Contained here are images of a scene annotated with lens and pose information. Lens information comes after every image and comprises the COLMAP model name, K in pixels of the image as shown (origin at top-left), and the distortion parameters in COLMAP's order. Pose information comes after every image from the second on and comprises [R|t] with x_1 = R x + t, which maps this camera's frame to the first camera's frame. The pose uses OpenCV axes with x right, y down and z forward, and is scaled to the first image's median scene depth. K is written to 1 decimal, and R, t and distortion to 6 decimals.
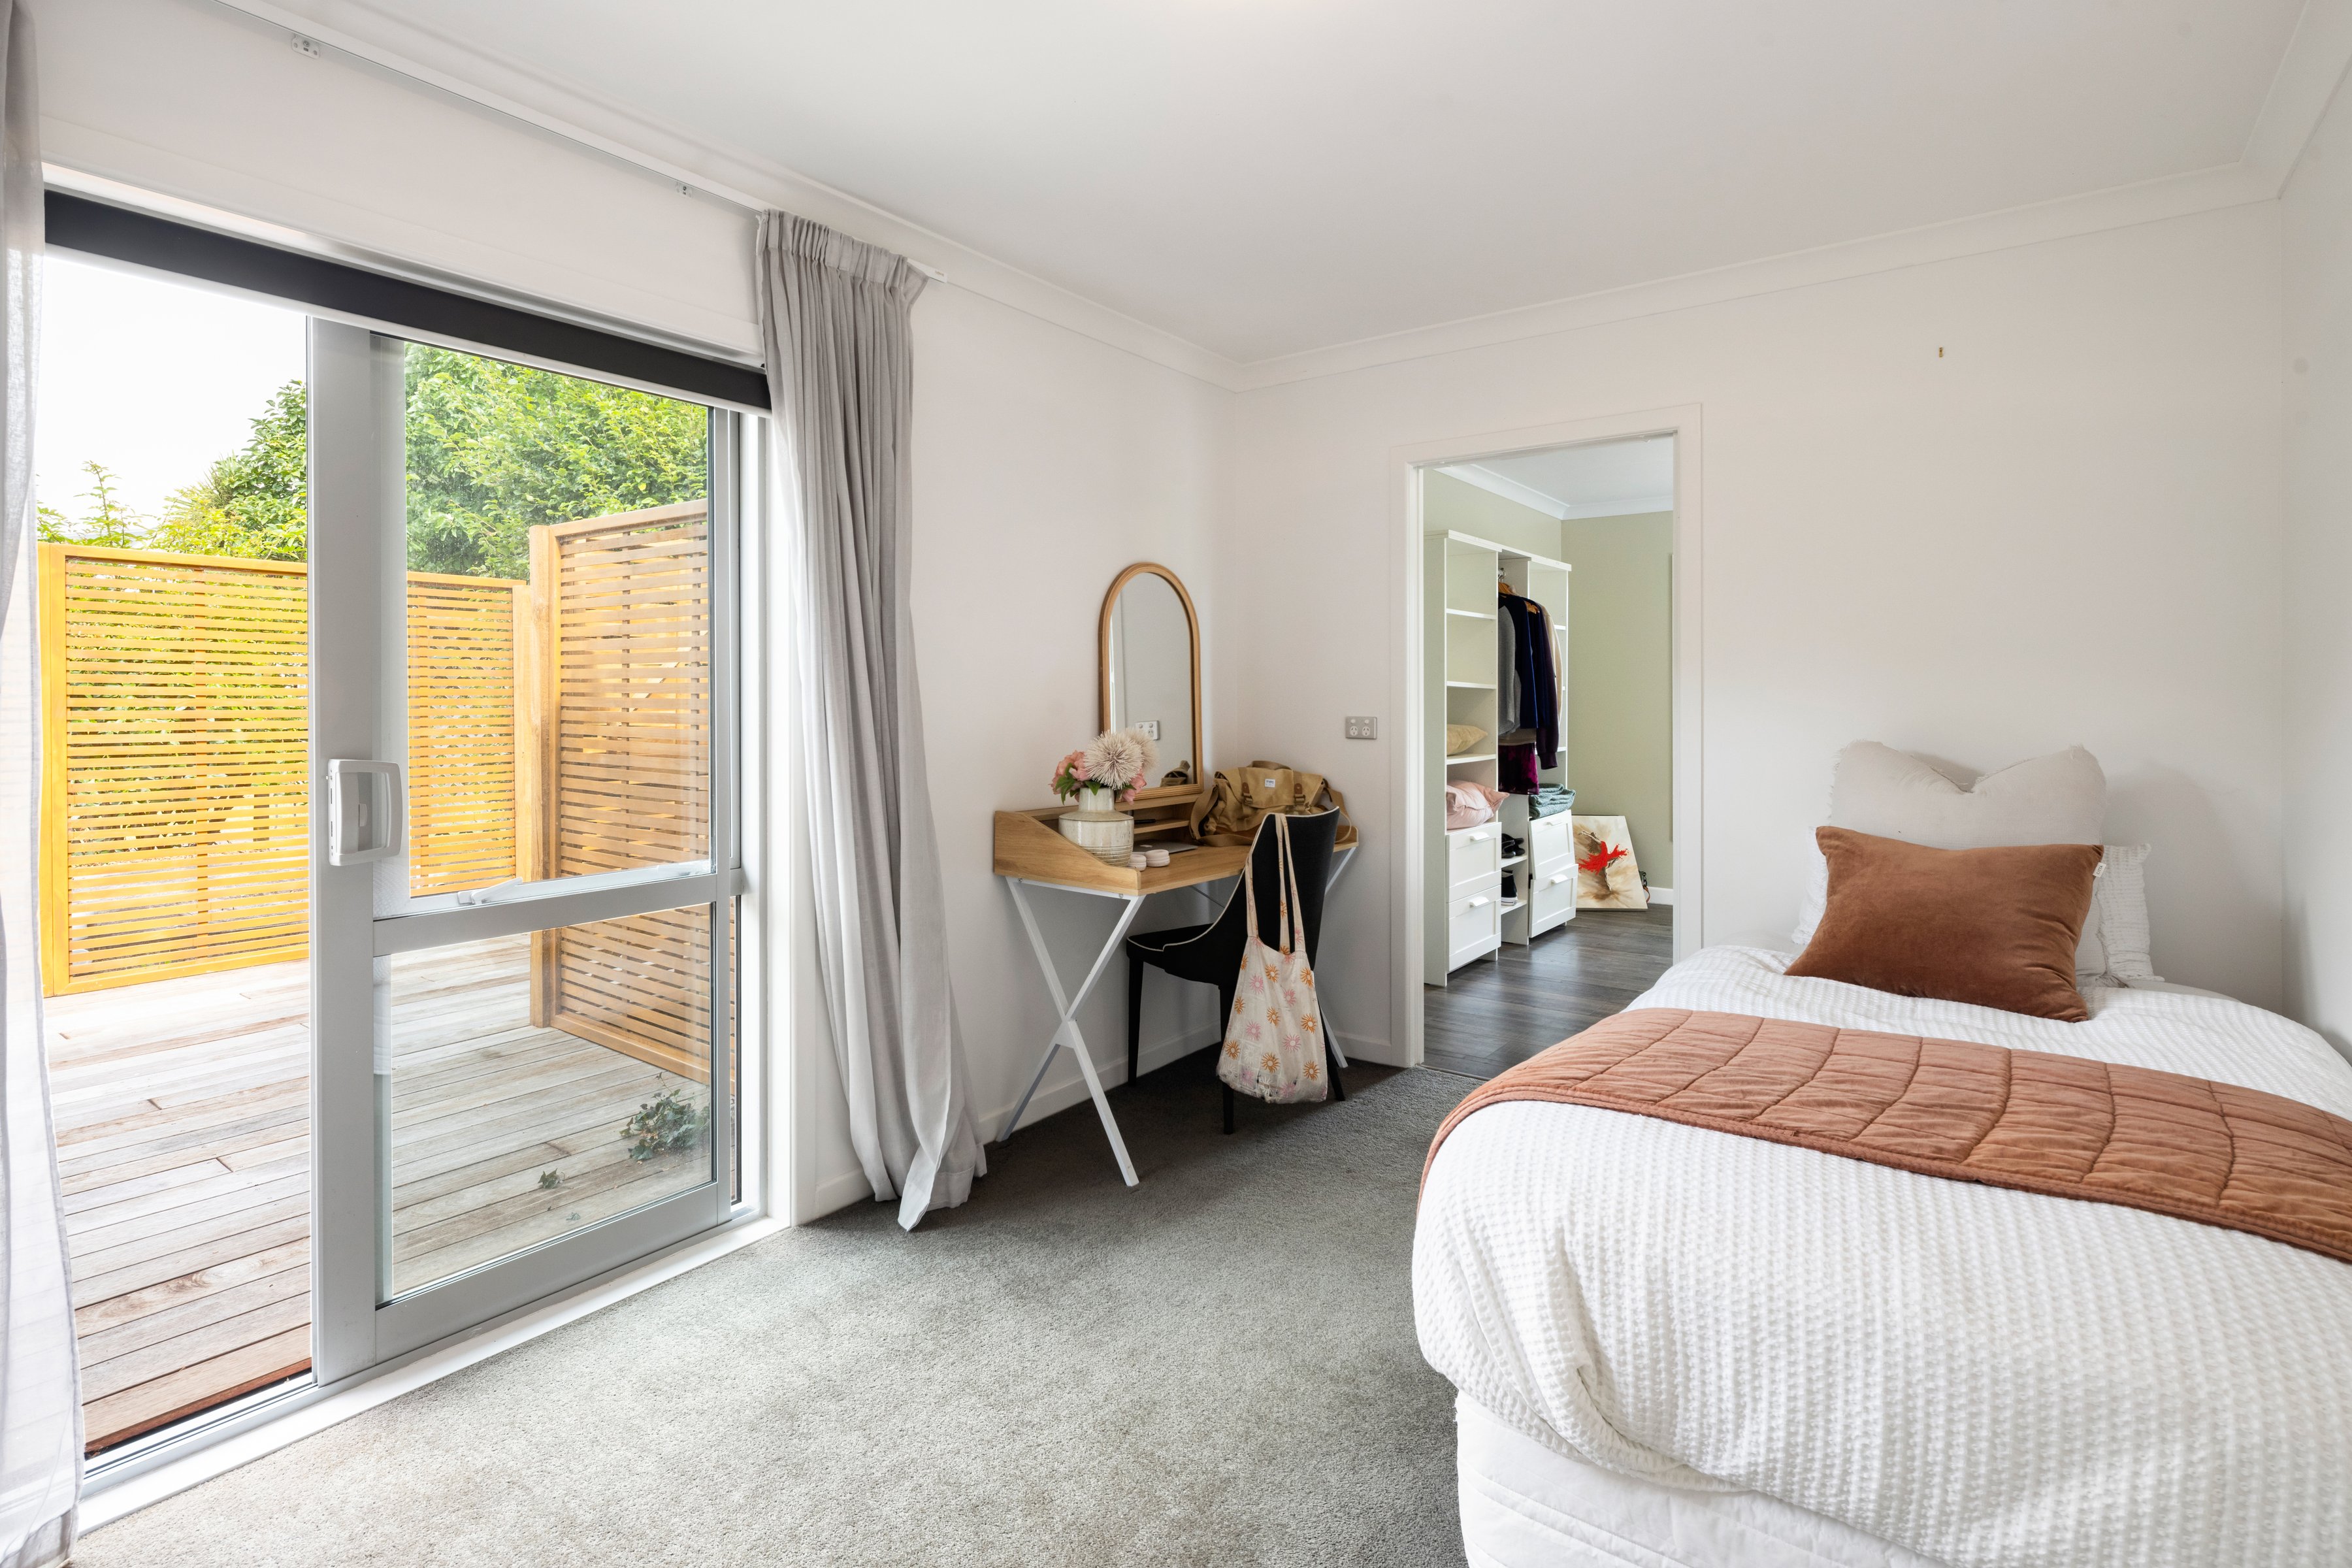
lens RADIAL K [[1134.0, 0, 1180.5], [0, 1134.0, 685.9], [0, 0, 1]] dist [0.000303, -0.000102]
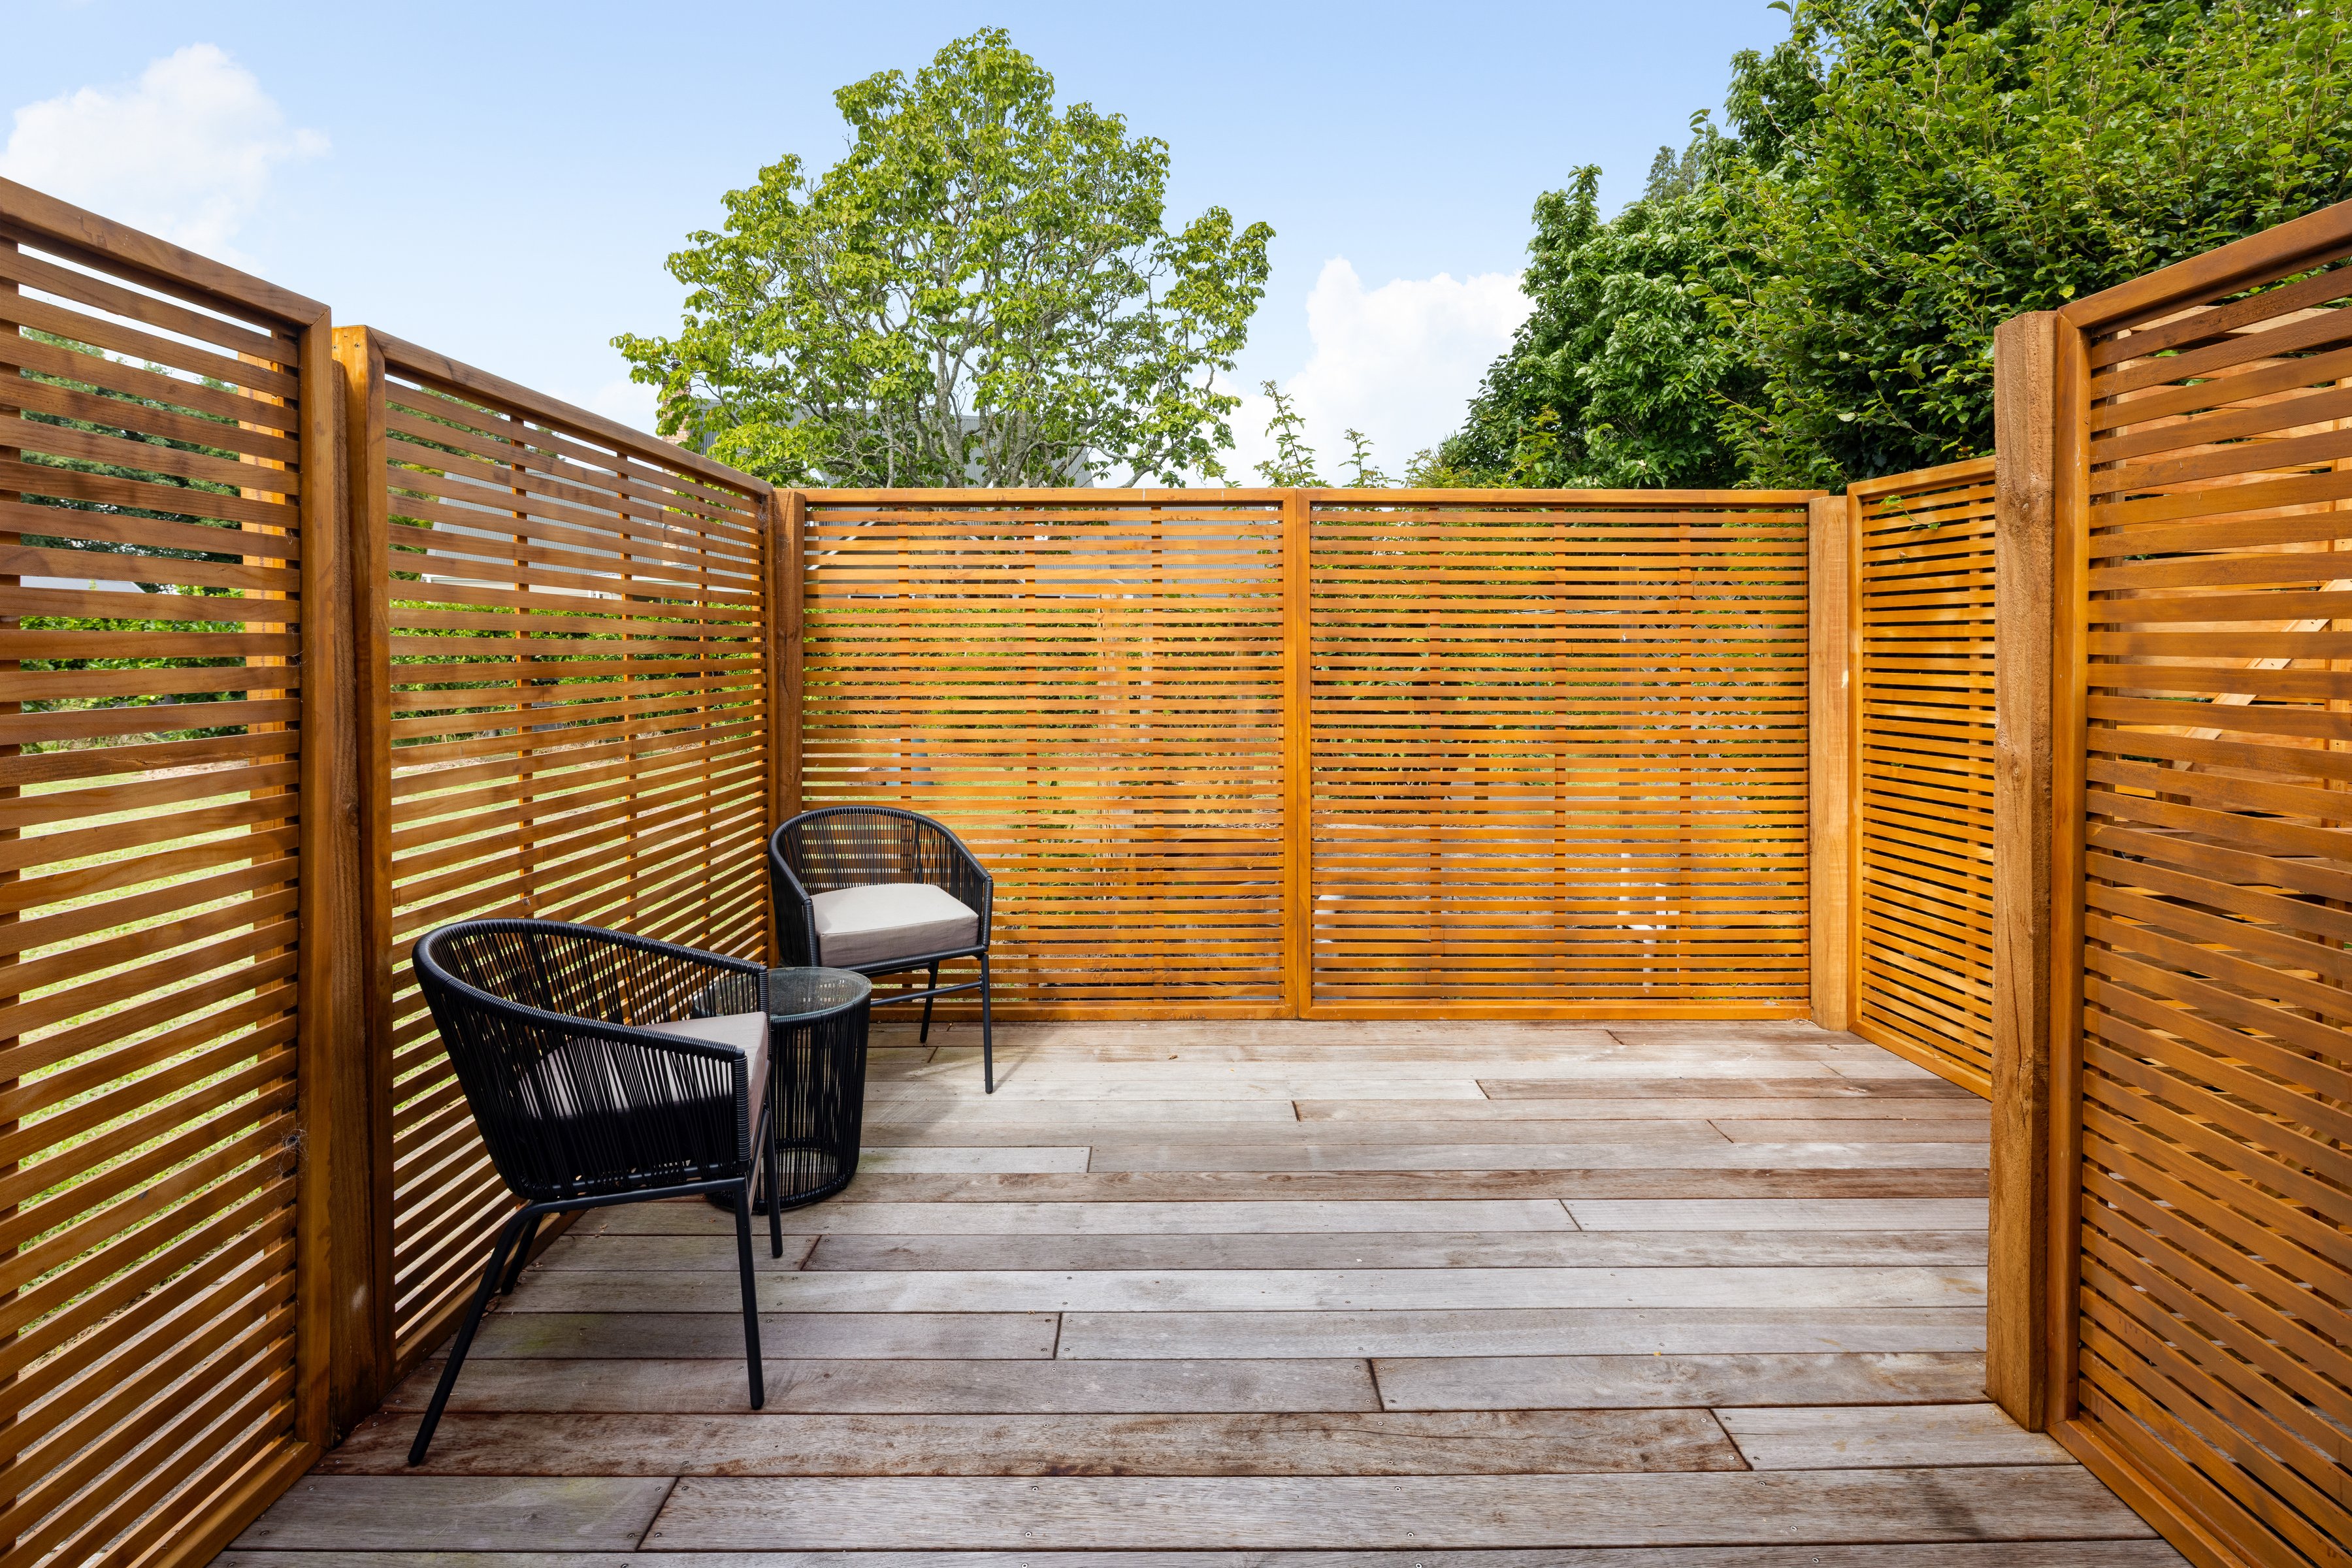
lens RADIAL K [[1134.0, 0, 1180.5], [0, 1134.0, 685.9], [0, 0, 1]] dist [0.000303, -0.000102]
pose [[0.599259, 0.029786, -0.800001, -0.283588], [0.000473, 0.999294, 0.037560, -0.006740], [0.800555, -0.022887, 0.598822, 0.322729]]
